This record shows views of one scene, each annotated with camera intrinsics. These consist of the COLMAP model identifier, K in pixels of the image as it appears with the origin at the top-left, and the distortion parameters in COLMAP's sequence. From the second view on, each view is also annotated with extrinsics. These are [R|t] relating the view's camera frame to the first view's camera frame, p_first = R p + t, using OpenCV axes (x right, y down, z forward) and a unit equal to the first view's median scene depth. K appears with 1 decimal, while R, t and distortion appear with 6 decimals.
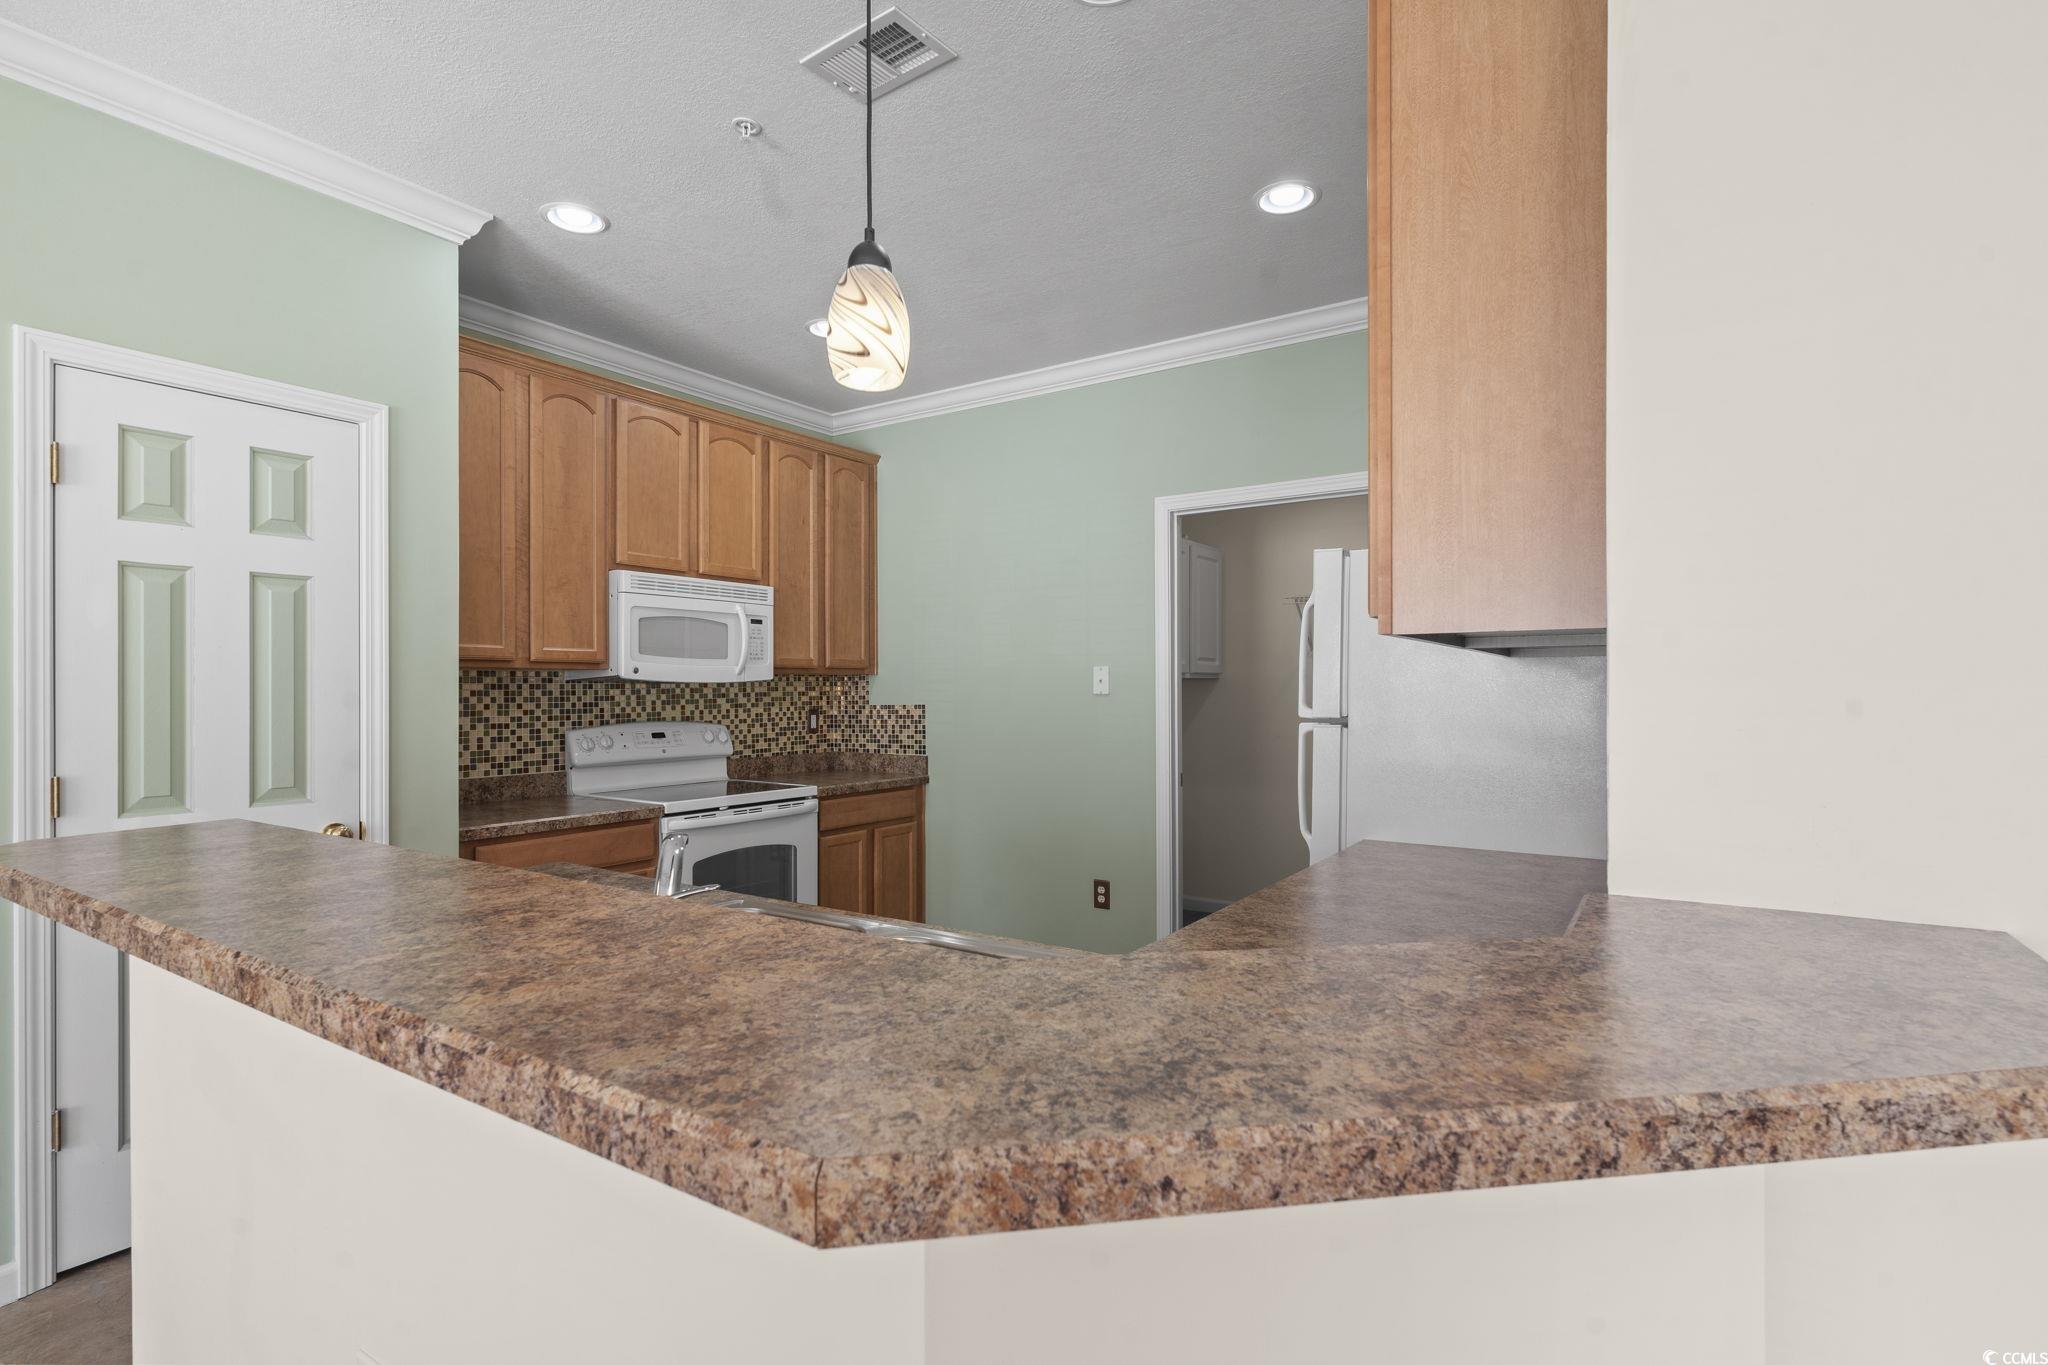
lens RADIAL K [[979.8, 0, 1018.3], [0, 979.8, 690.9], [0, 0, 1]] dist [0.002817, -0.001174]
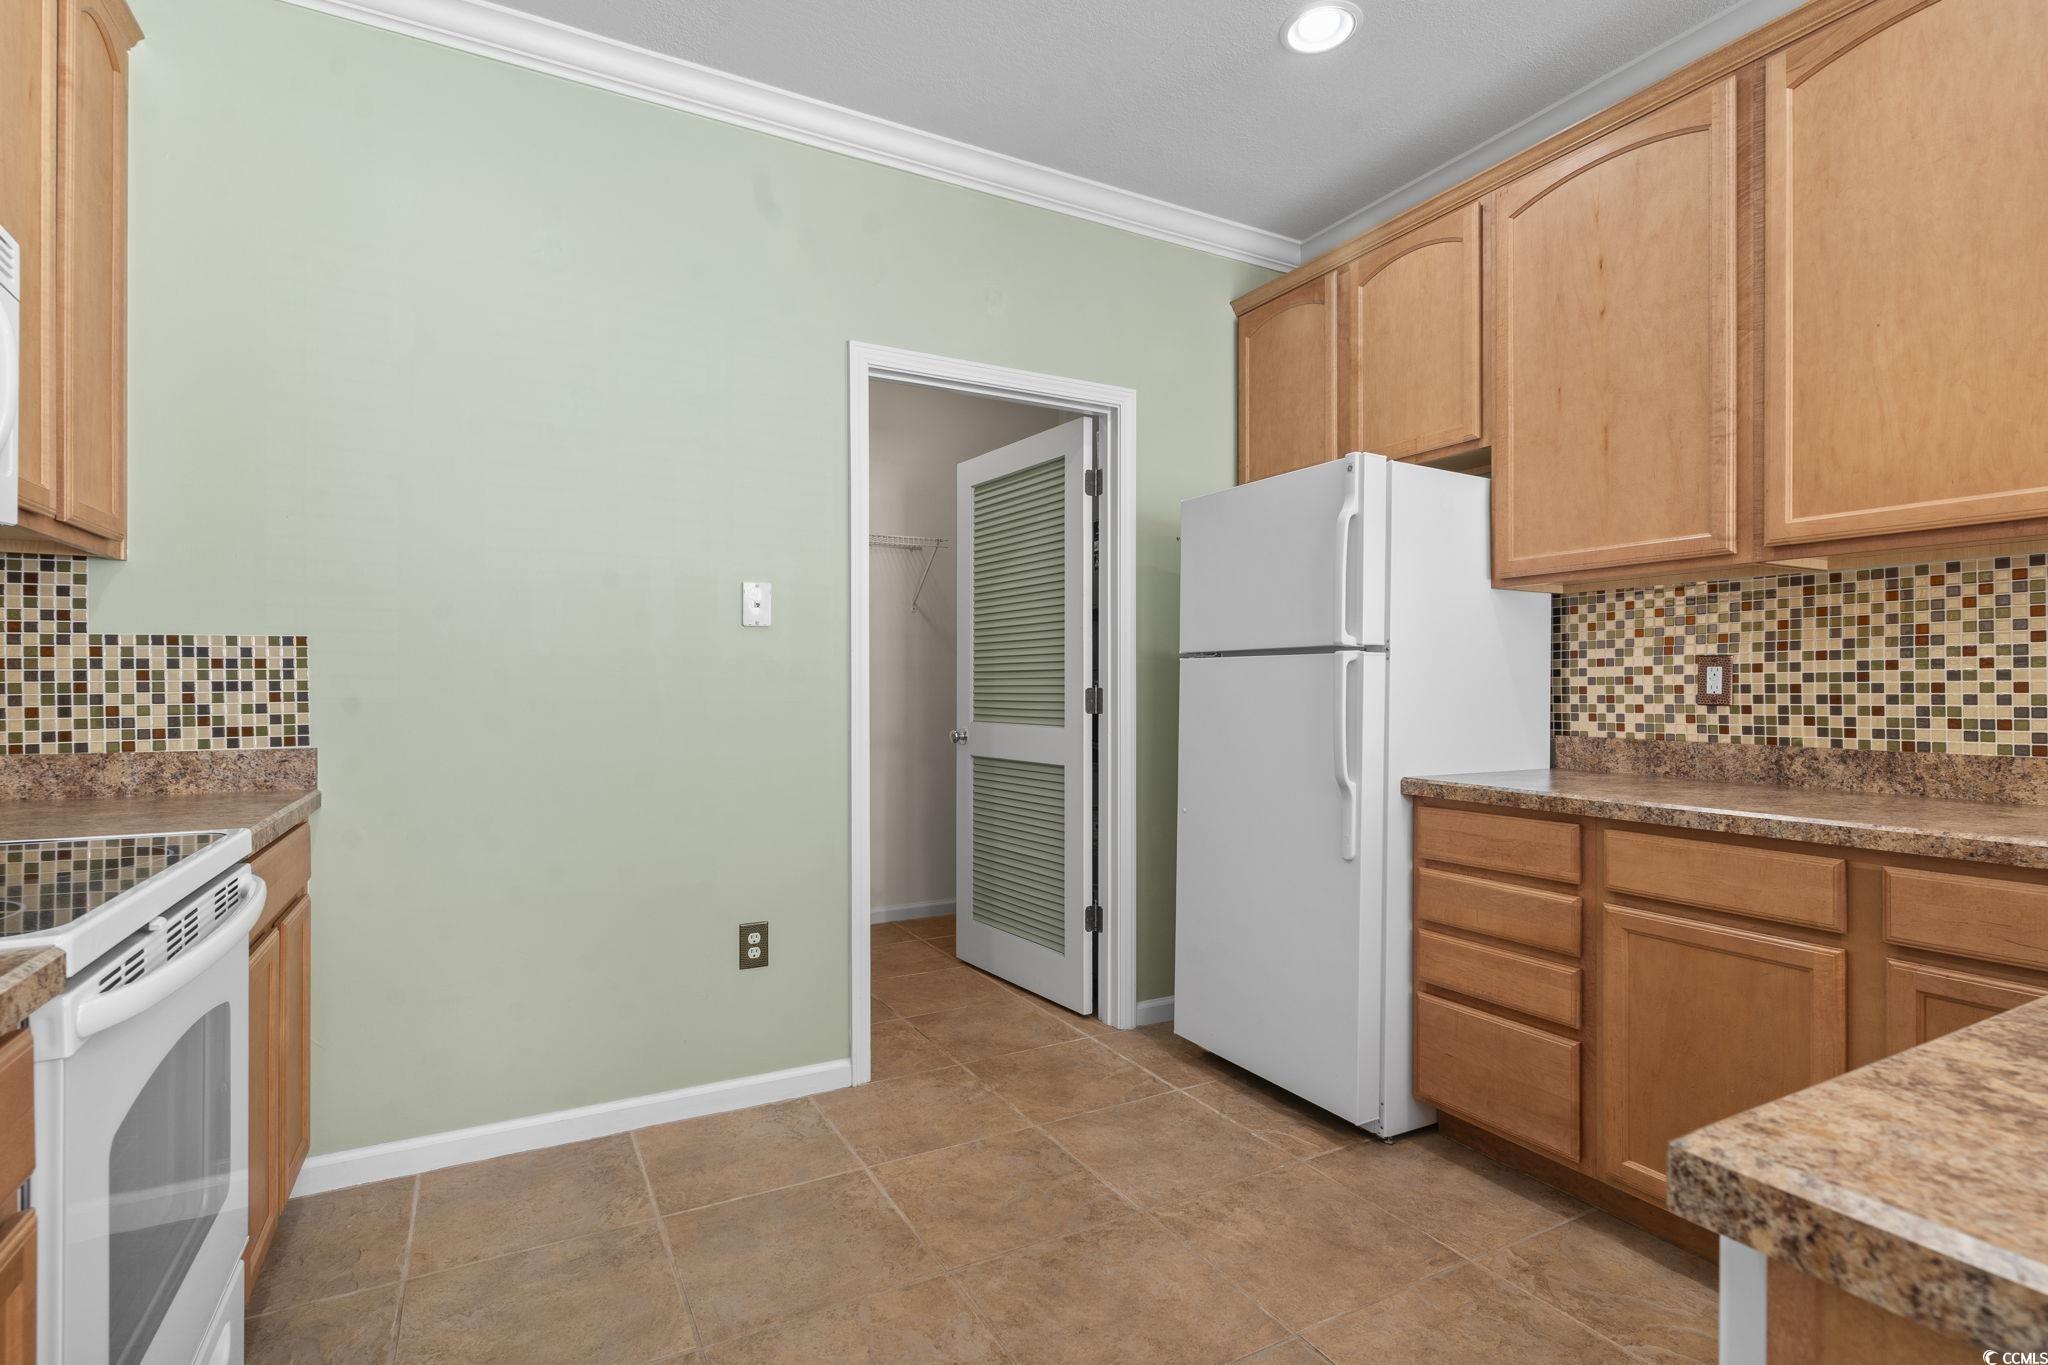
lens RADIAL K [[979.8, 0, 1017.3], [0, 979.8, 685.9], [0, 0, 1]] dist [0.002817, -0.001174]
pose [[0.460584, 0.002401, 0.887613, -0.416334], [-0.000977, 0.999997, -0.002199, 0.045086], [-0.887615, 0.000146, 0.460585, 0.591993]]
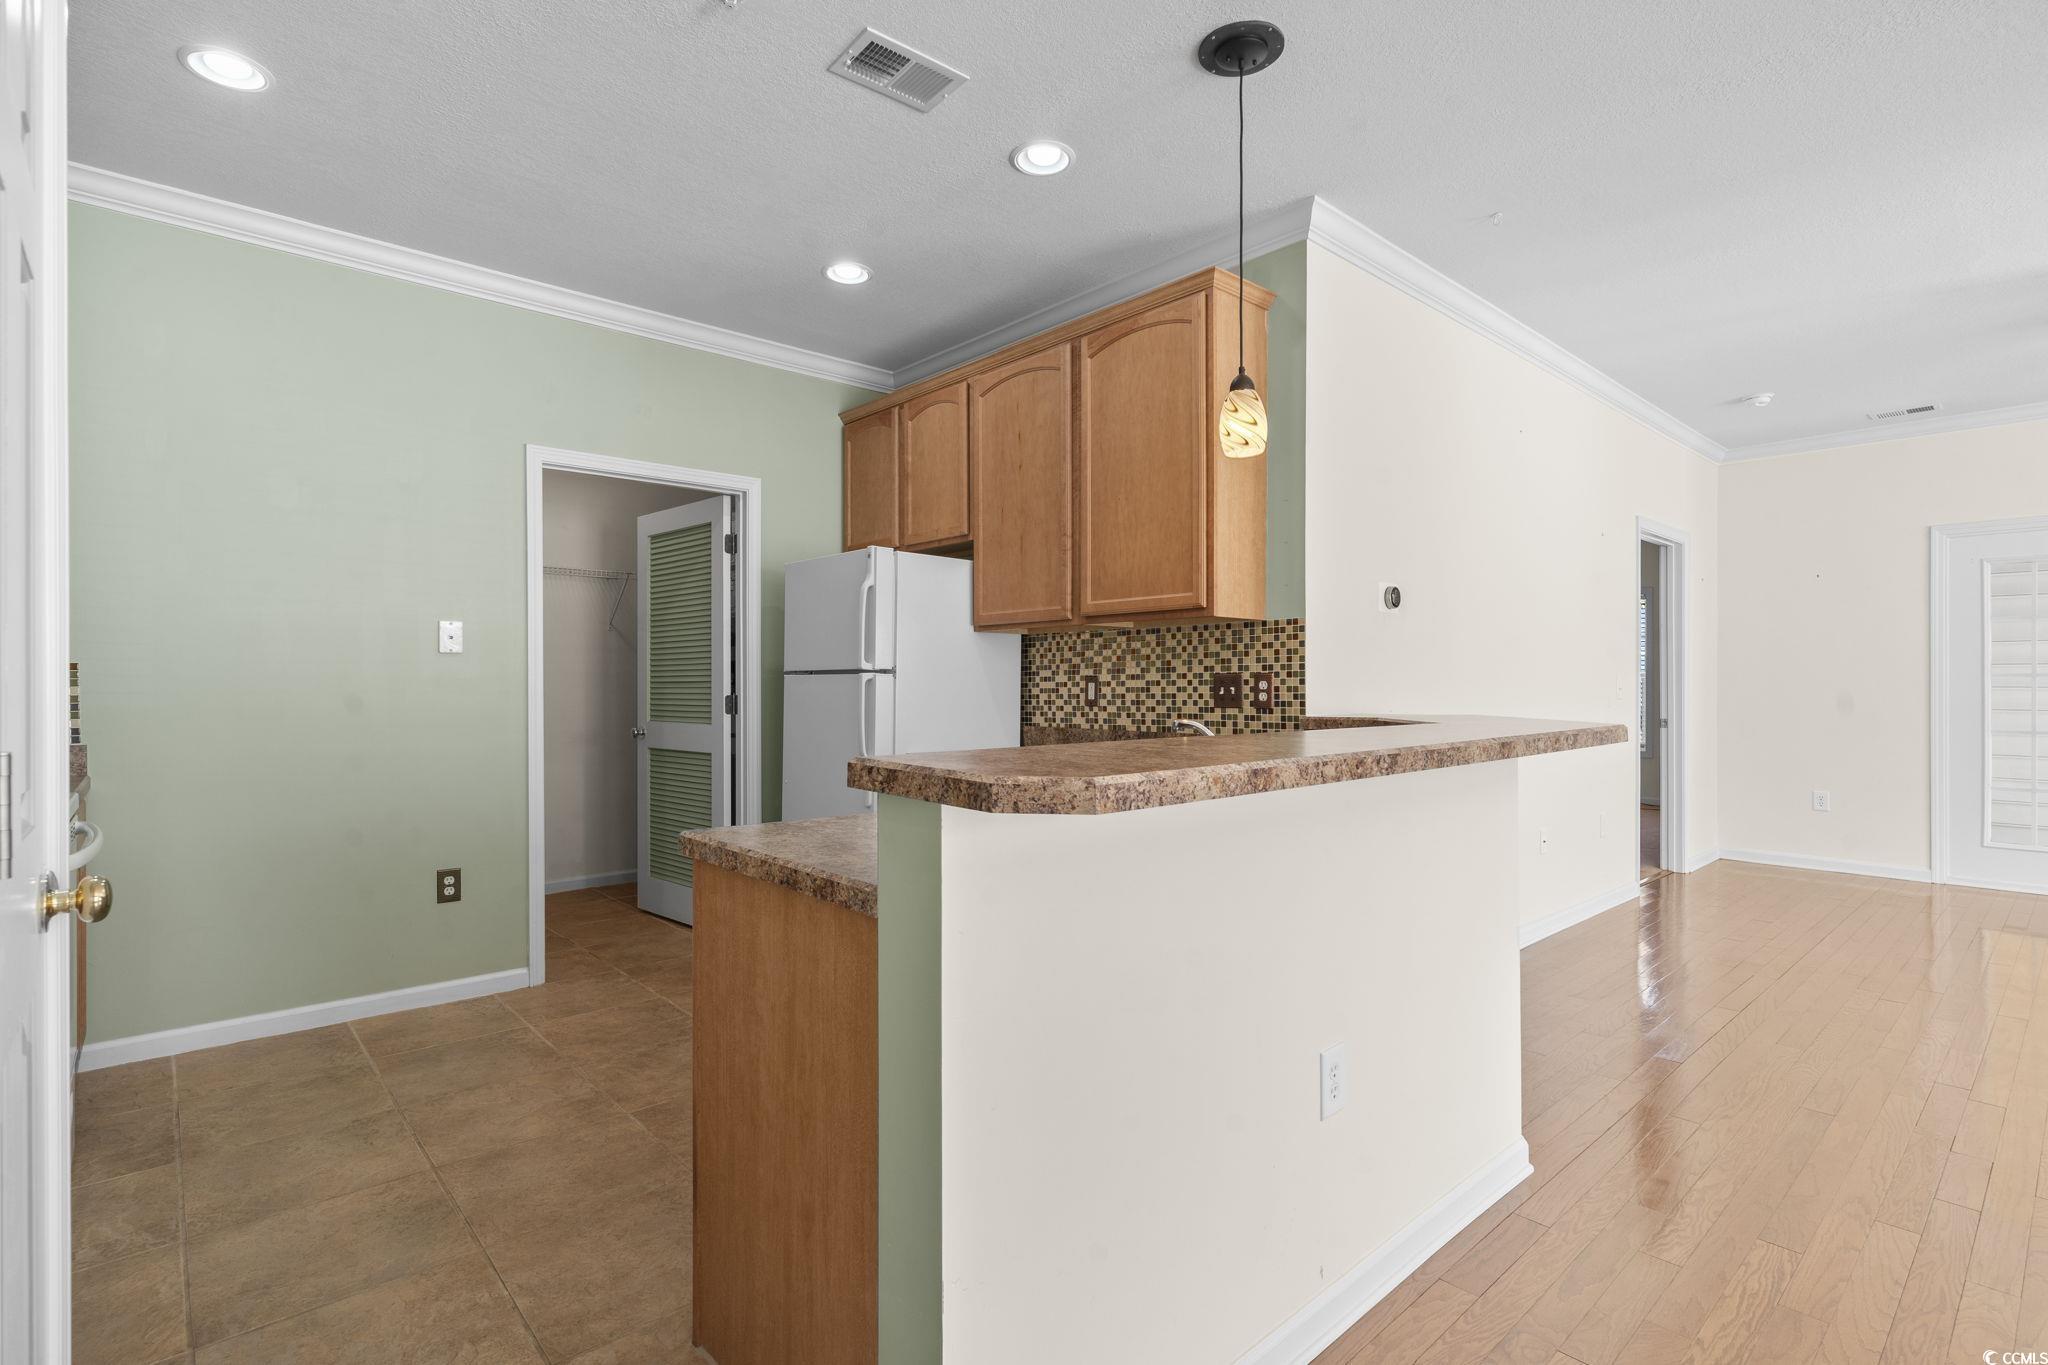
lens RADIAL K [[979.8, 0, 1022.1], [0, 979.8, 686.5], [0, 0, 1]] dist [0.002817, -0.001174]
pose [[0.244313, -0.000302, 0.969696, -0.660718], [0.001172, 0.999999, 0.000016, 0.035369], [-0.969696, 0.001133, 0.244313, 0.318446]]
